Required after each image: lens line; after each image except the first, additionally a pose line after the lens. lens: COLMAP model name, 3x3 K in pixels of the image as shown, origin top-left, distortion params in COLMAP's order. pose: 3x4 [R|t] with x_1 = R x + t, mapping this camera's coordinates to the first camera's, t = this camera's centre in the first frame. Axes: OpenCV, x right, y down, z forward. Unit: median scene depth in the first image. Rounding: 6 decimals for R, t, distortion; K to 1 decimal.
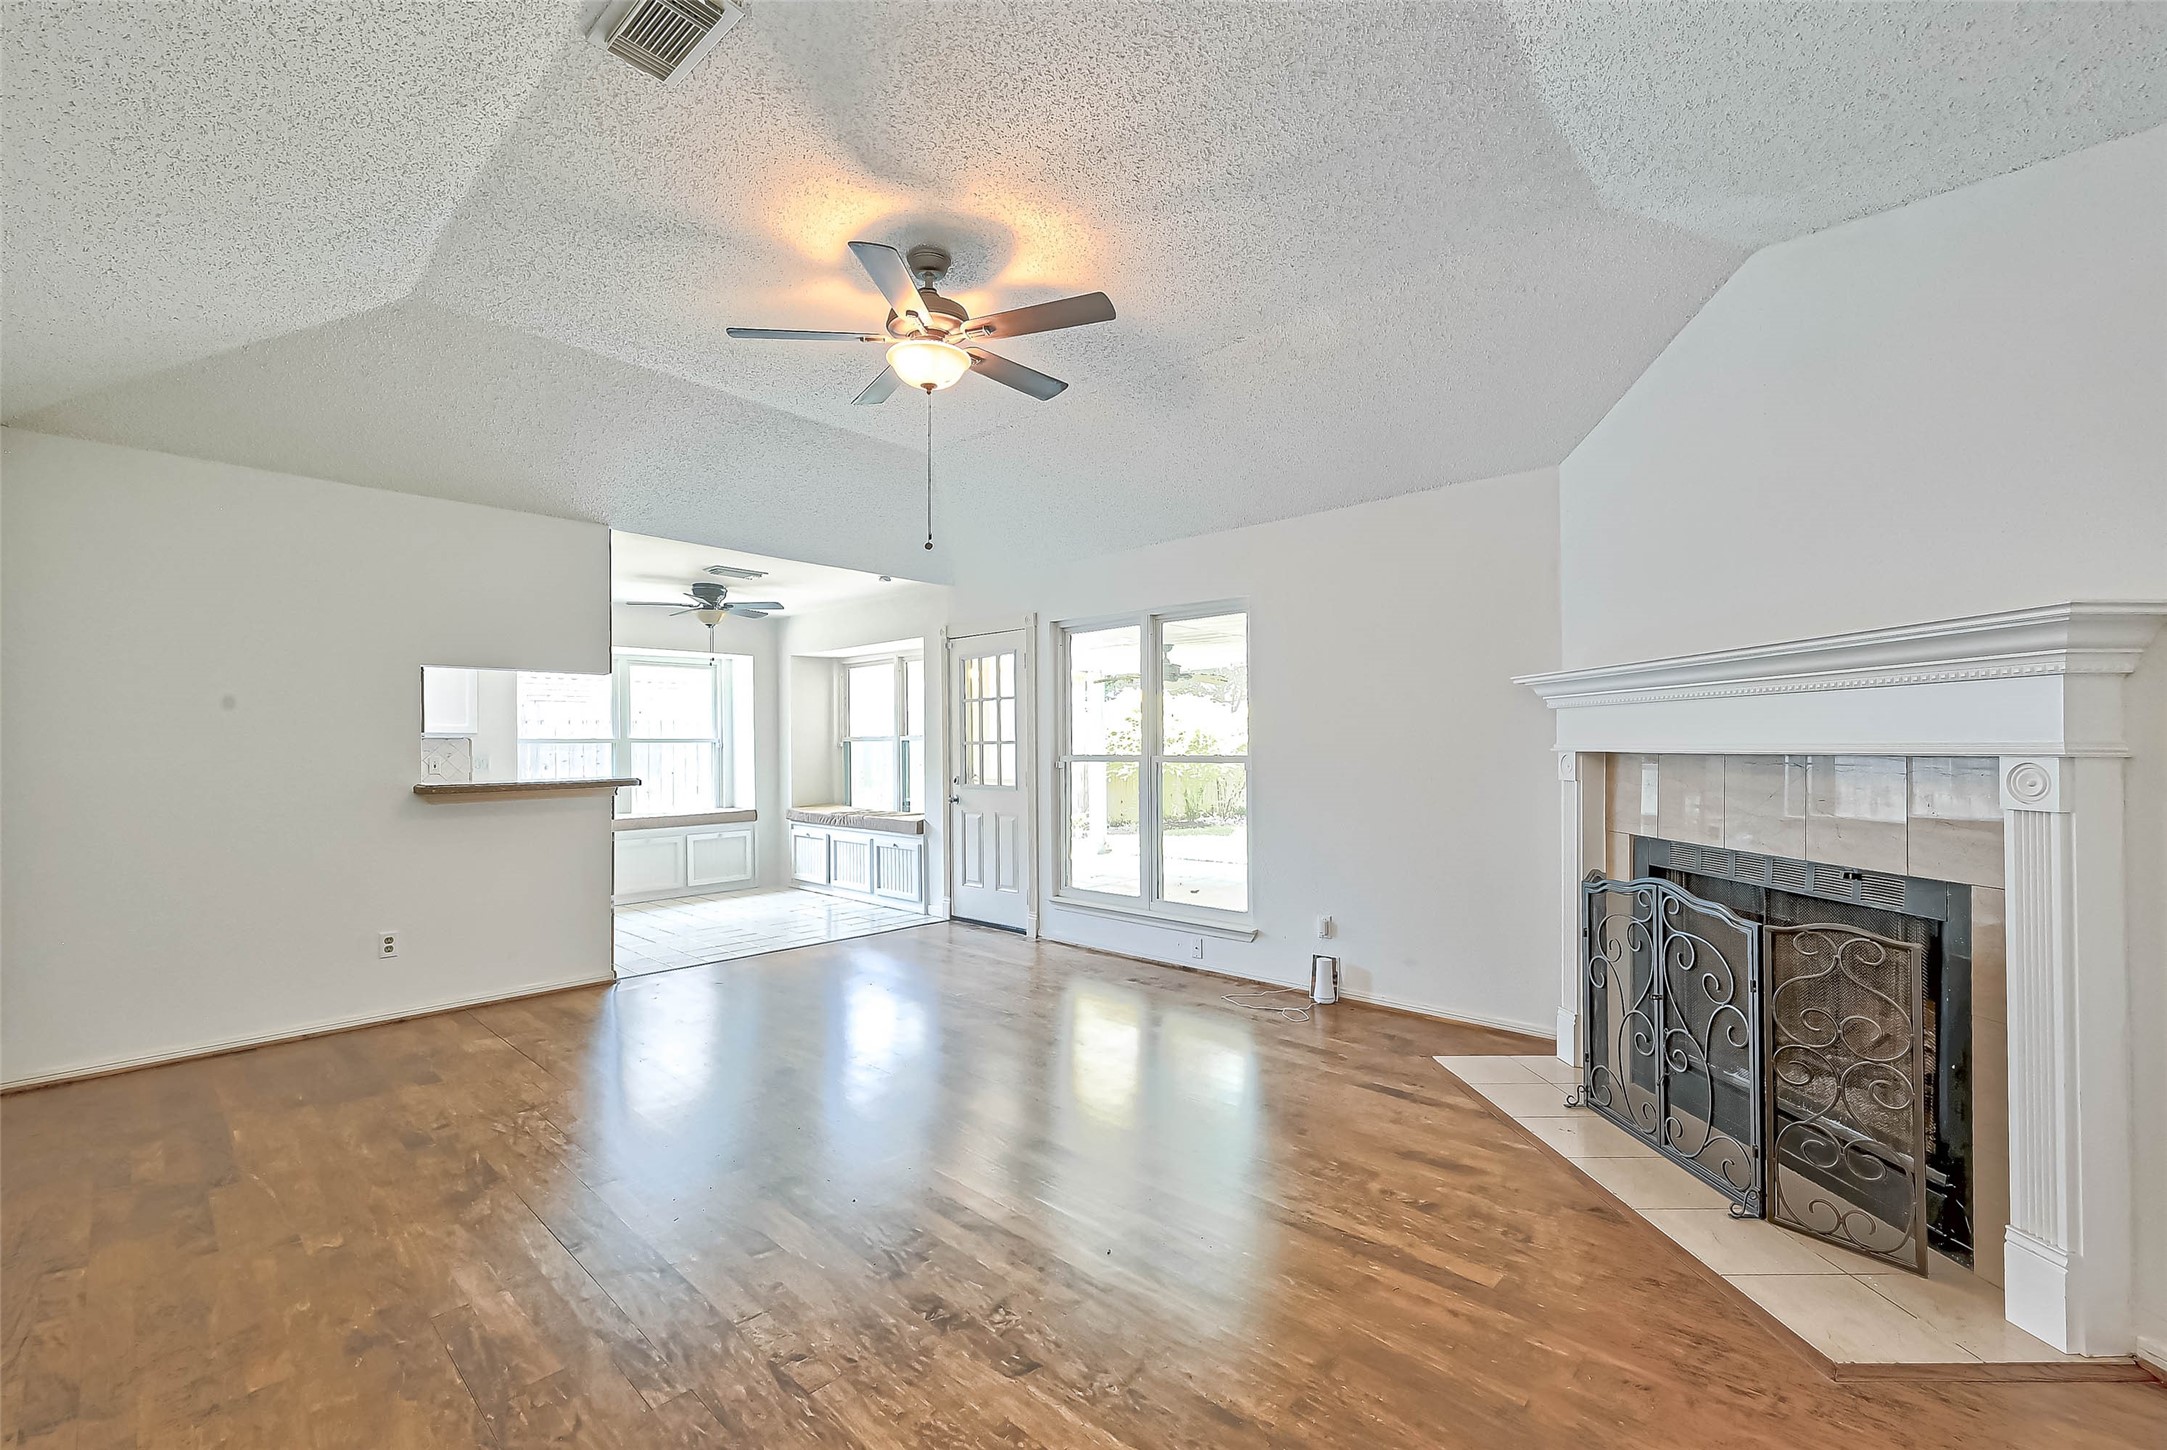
lens RADIAL K [[893.5, 0, 990.9], [0, 893.5, 749.0], [0, 0, 1]] dist [0.001601, -0.000343]
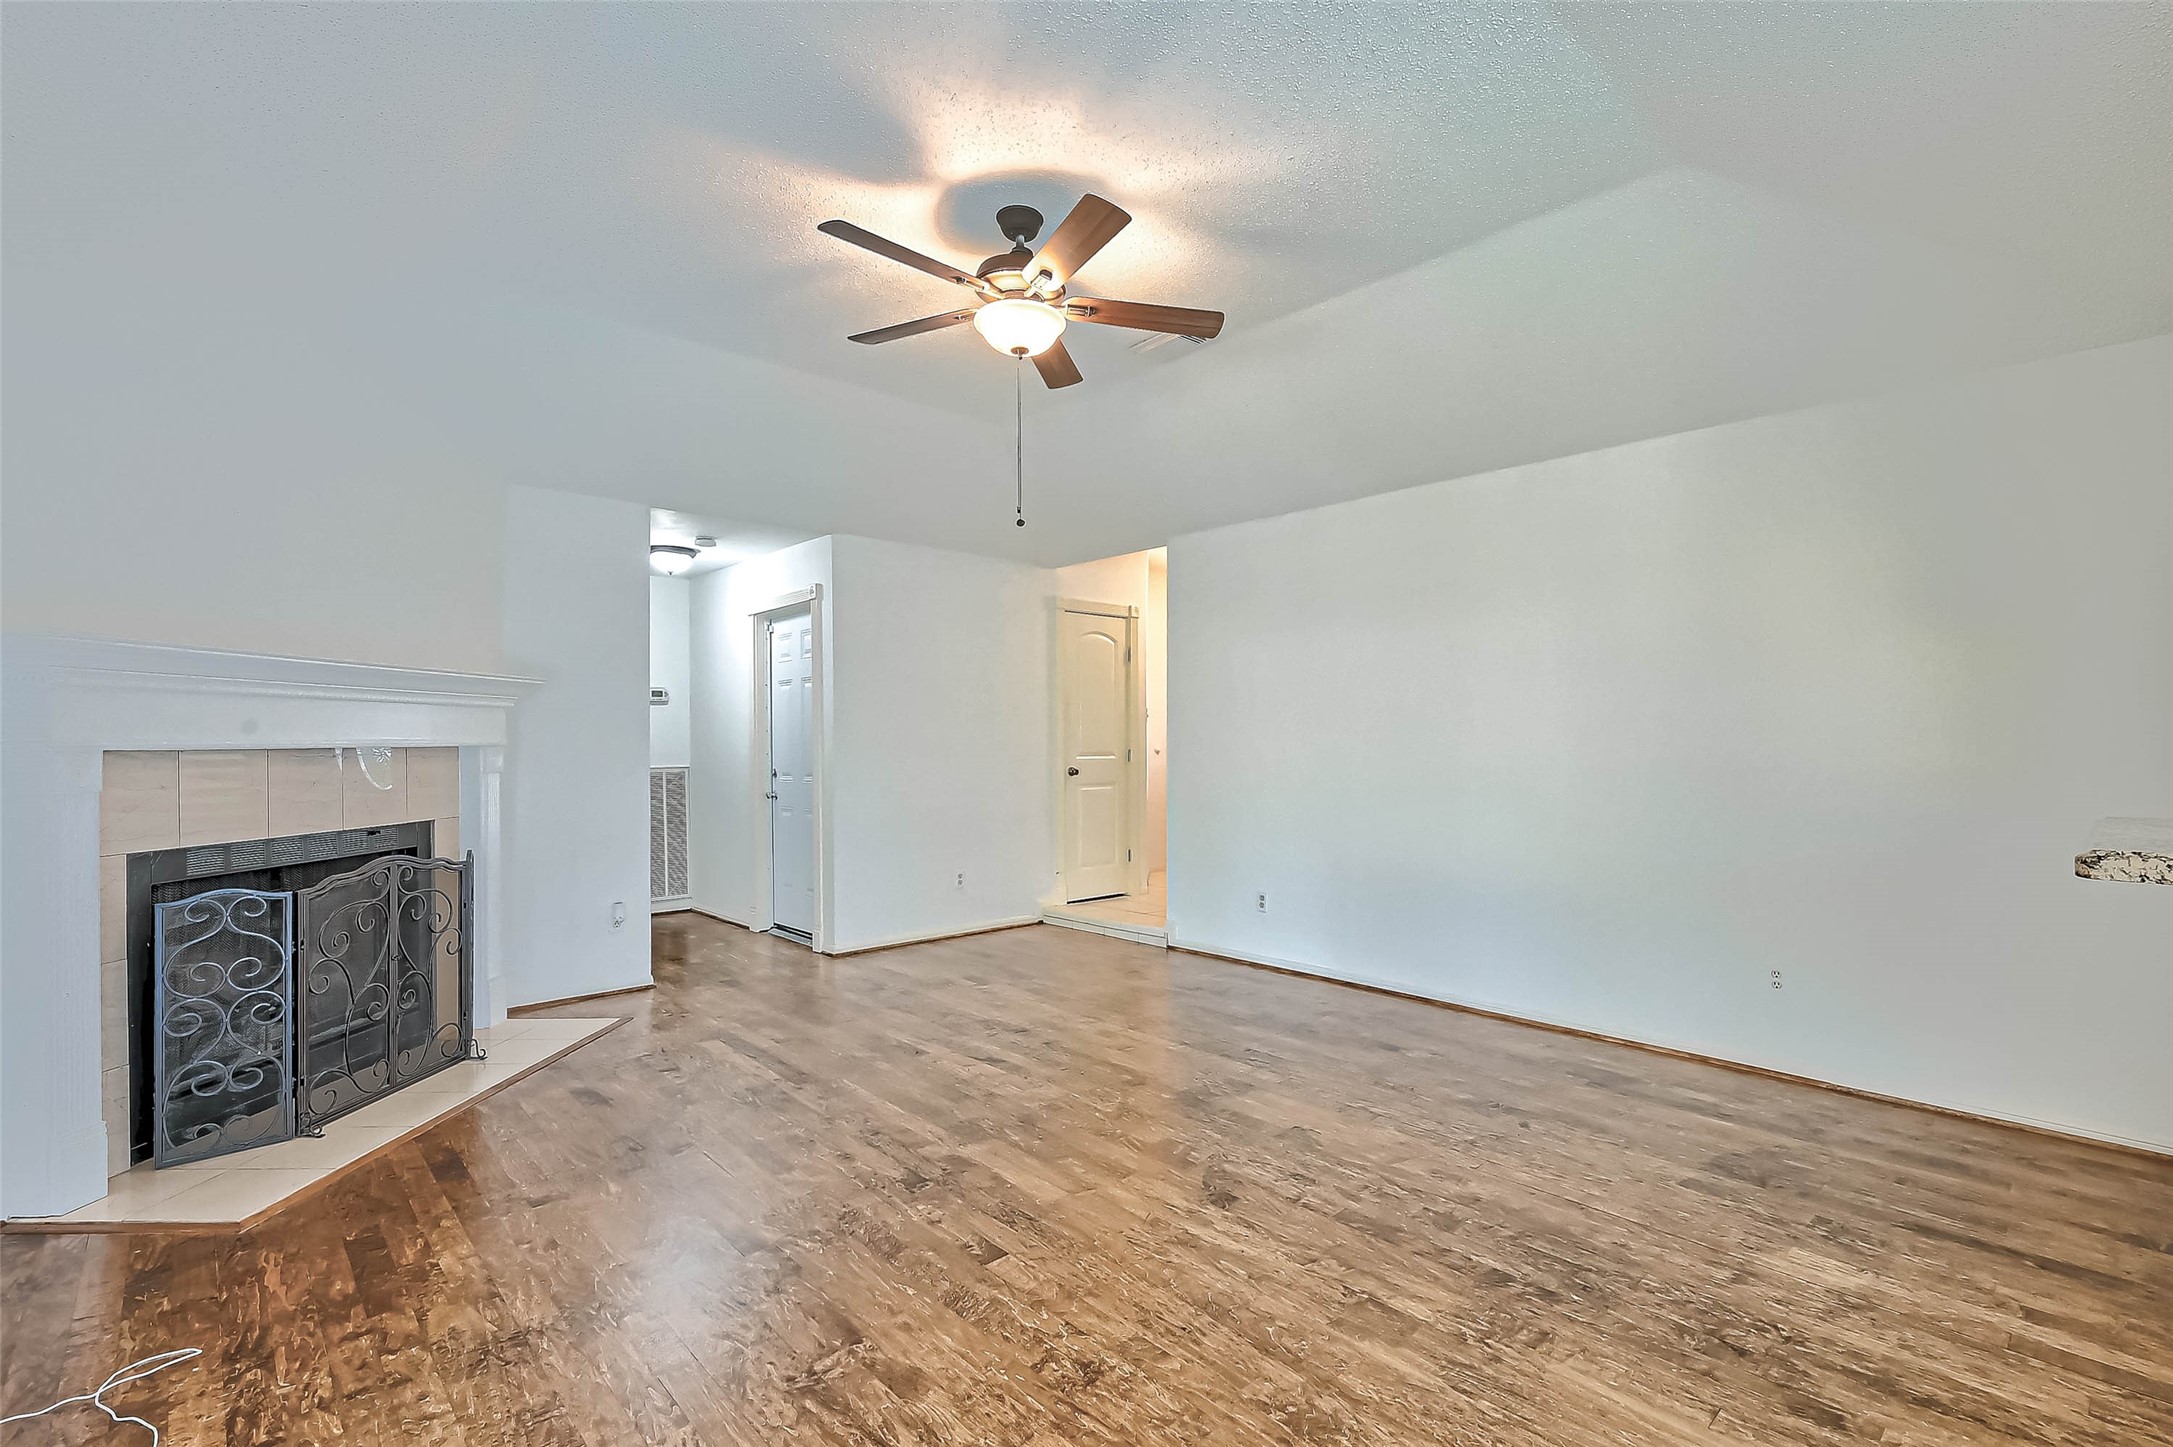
lens RADIAL K [[1010.6, 0, 1143.2], [0, 1010.6, 742.5], [0, 0, 1]] dist [0.002157, 0.000047]
pose [[-0.999673, 0.005854, -0.024878, -0.177728], [0.005707, 0.999966, 0.005962, -0.002860], [0.024912, 0.005819, -0.999673, 2.144408]]
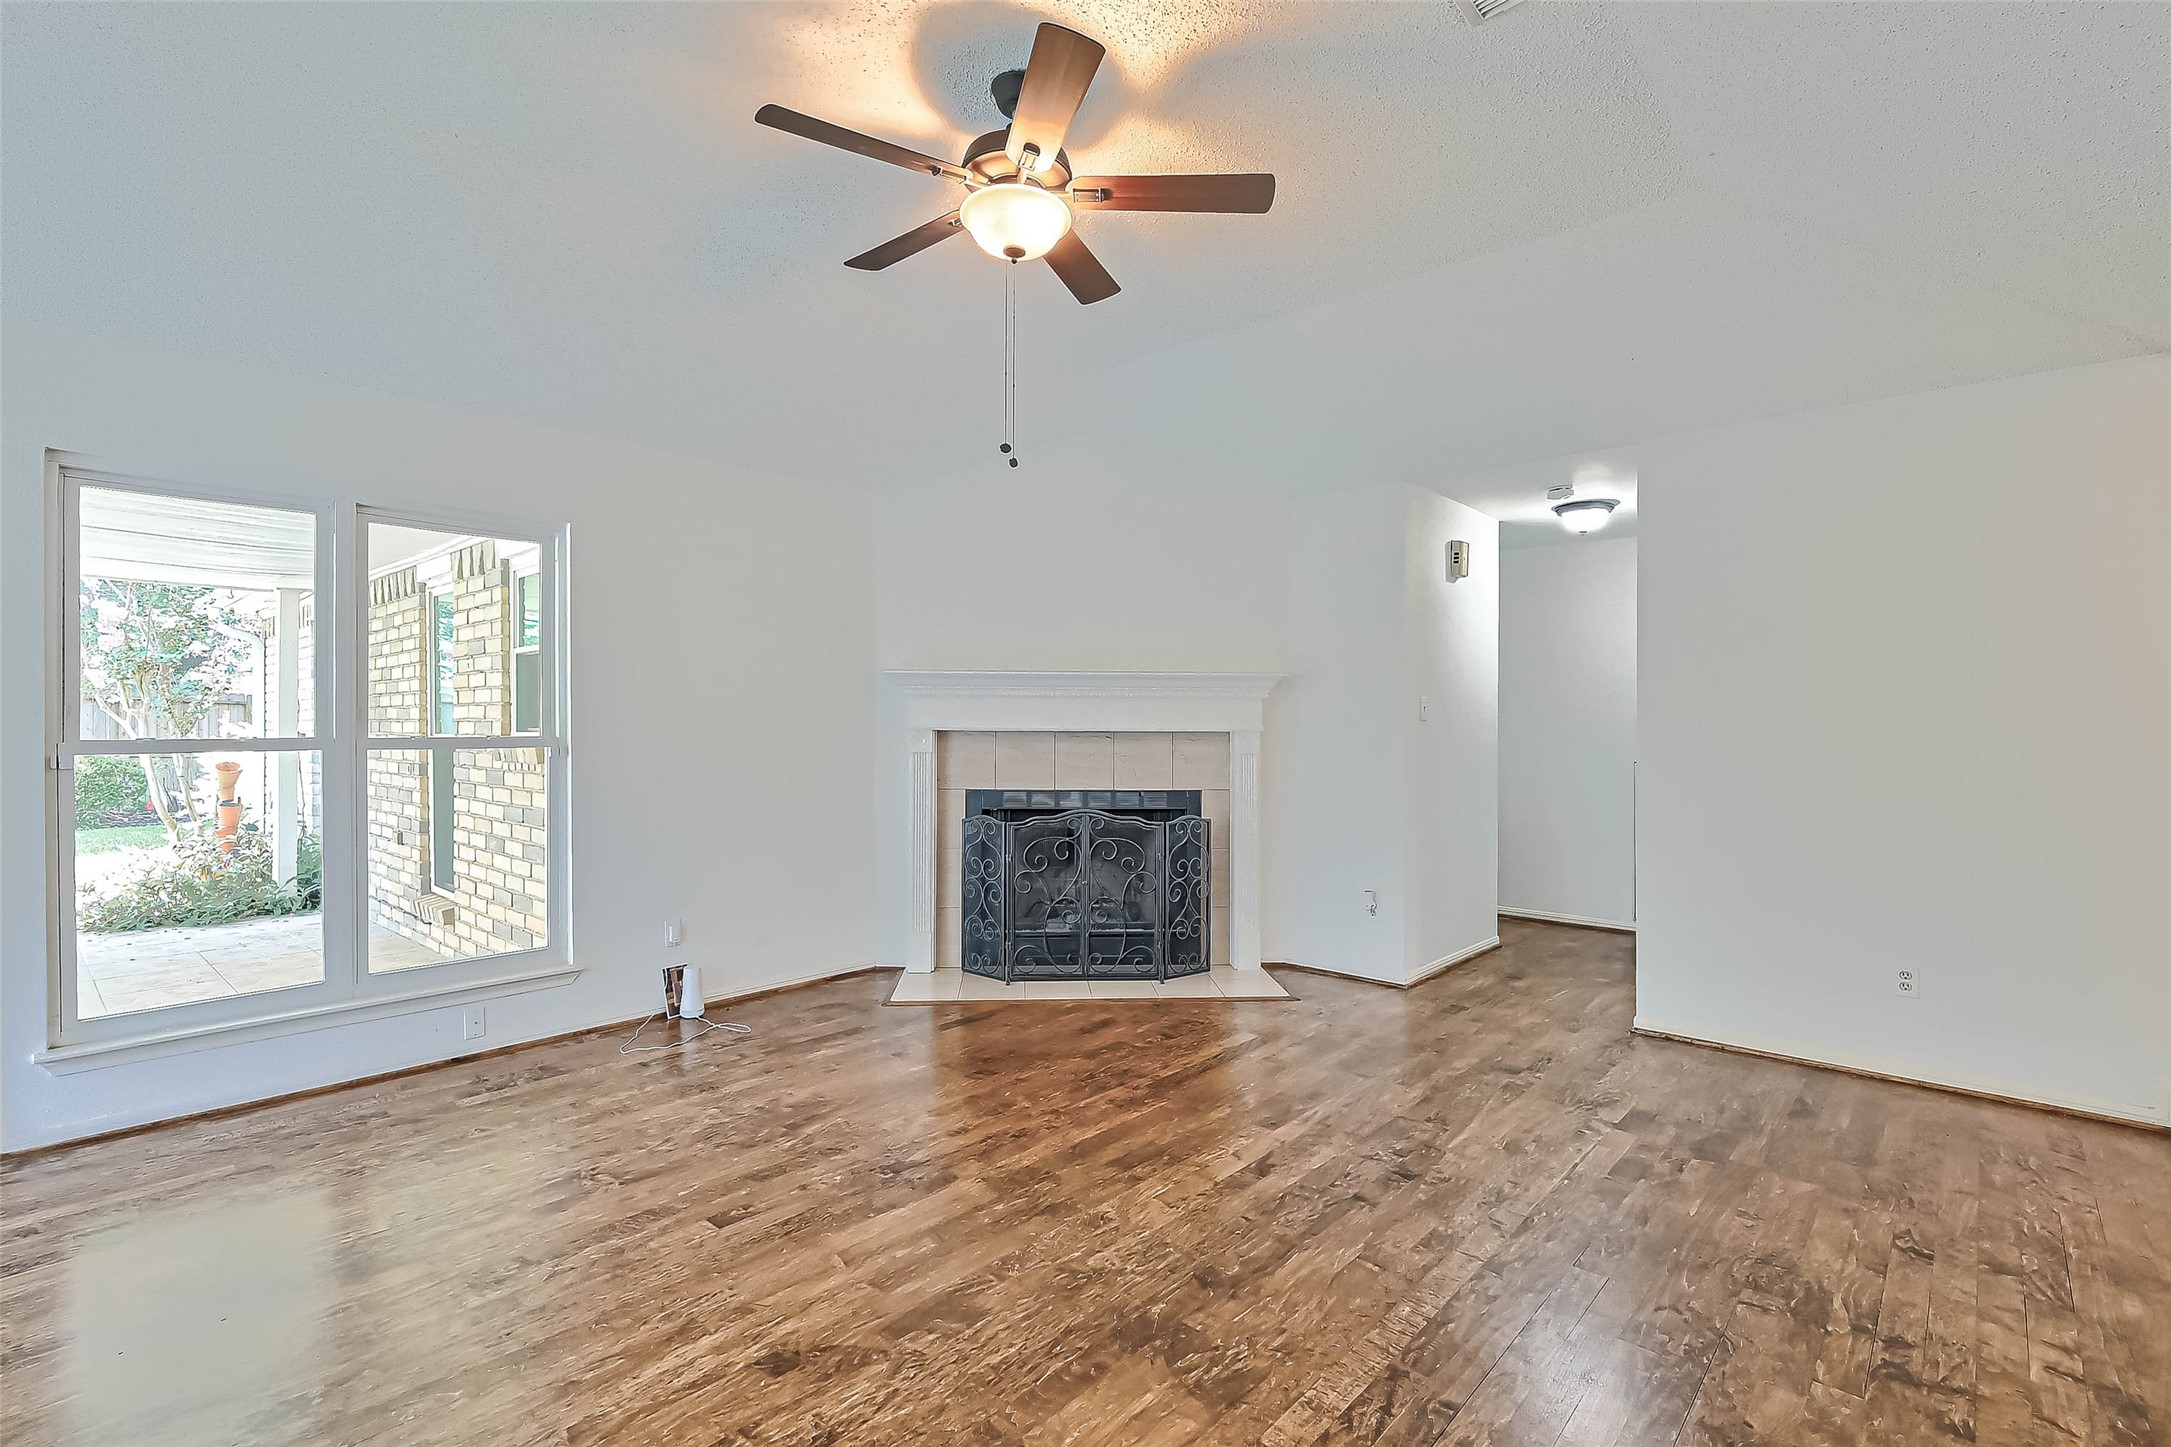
lens RADIAL K [[1009.7, 0, 1080.0], [0, 1009.7, 723.2], [0, 0, 1]] dist [0.002157, 0.000047]
pose [[-0.067083, 0.004976, 0.997735, -0.976243], [-0.001251, 0.999986, -0.005071, 0.000707], [-0.997747, -0.001588, -0.067076, 1.040618]]
